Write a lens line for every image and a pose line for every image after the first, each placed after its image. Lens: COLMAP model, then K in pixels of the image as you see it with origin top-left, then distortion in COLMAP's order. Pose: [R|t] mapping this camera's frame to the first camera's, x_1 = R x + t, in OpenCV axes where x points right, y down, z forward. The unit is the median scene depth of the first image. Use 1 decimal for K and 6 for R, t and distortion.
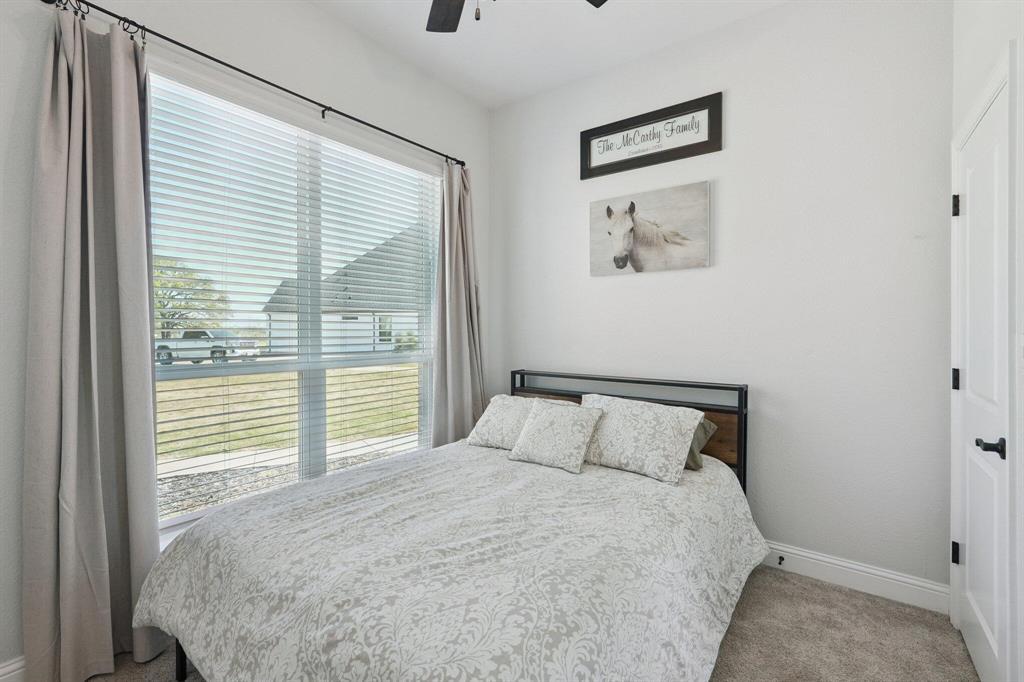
lens RADIAL K [[449.4, 0, 515.6], [0, 449.4, 335.0], [0, 0, 1]] dist [-0.015733, 0.001293]
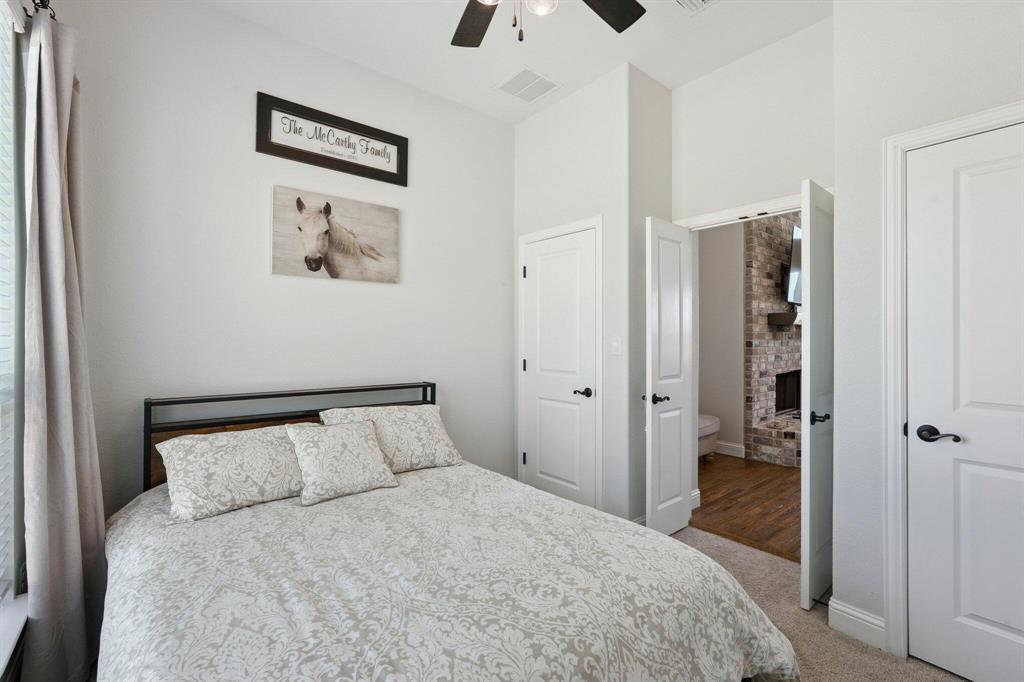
lens RADIAL K [[449.4, 0, 509.6], [0, 449.4, 342.3], [0, 0, 1]] dist [-0.015733, 0.001293]
pose [[0.248339, -0.008777, 0.968633, -0.614233], [0.006553, 0.999951, 0.007381, -0.007327], [-0.968651, 0.004515, 0.248385, 0.429546]]
